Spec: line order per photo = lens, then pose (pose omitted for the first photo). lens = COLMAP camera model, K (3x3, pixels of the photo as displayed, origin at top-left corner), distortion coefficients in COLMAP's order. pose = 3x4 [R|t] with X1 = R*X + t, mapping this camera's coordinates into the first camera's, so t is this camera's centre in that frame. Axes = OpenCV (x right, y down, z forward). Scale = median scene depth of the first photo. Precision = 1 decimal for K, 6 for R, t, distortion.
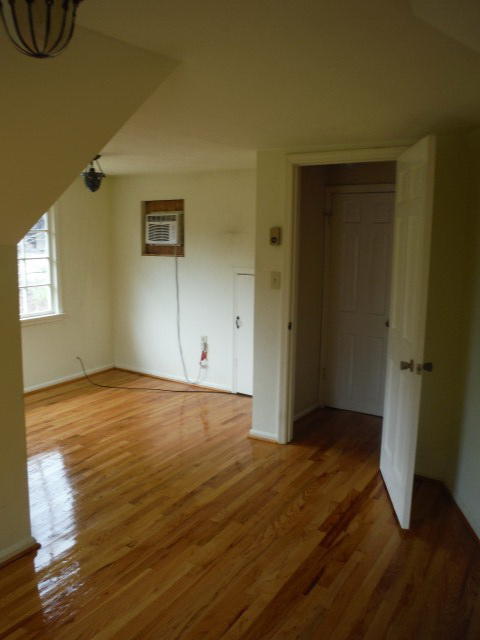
lens RADIAL K [[539.2, 0, 240.0], [0, 539.2, 320.0], [0, 0, 1]] dist [-0.081473, 0.014194]
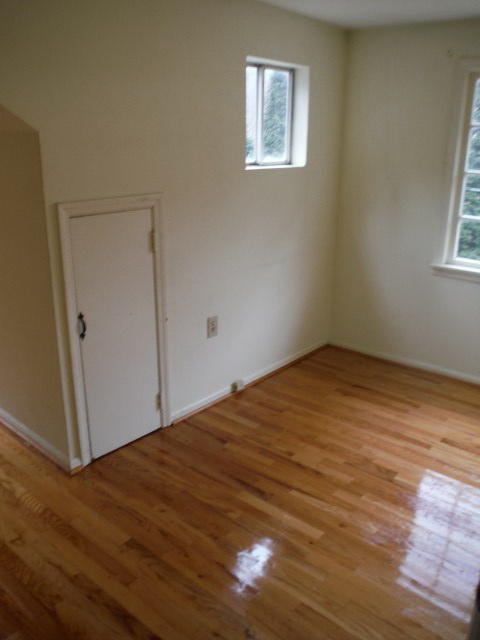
lens RADIAL K [[539.2, 0, 240.0], [0, 539.2, 320.0], [0, 0, 1]] dist [-0.081473, 0.014194]
pose [[-0.160604, 0.308392, -0.937604, 0.171957], [-0.169965, 0.927104, 0.334052, -0.085464], [0.972275, 0.213010, -0.096480, 0.646403]]
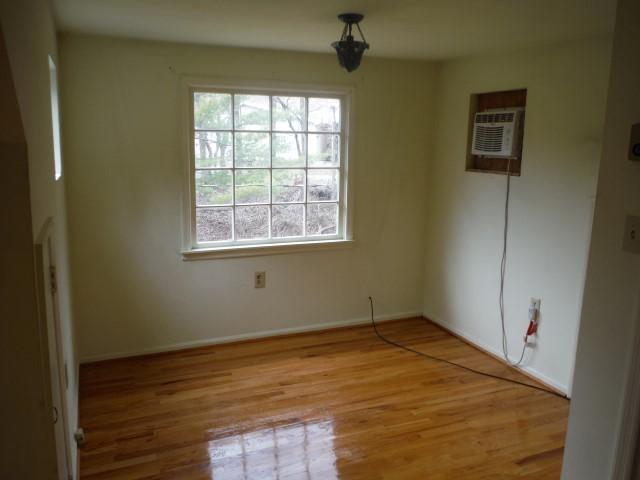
lens RADIAL K [[549.0, 0, 320.0], [0, 549.0, 240.0], [0, 0, 1]] dist [-0.043817, -0.001333]
pose [[0.830423, 0.110915, -0.545982, 0.067765], [-0.105414, 0.993562, 0.041509, -0.040776], [0.547070, 0.023084, 0.836768, 0.304069]]
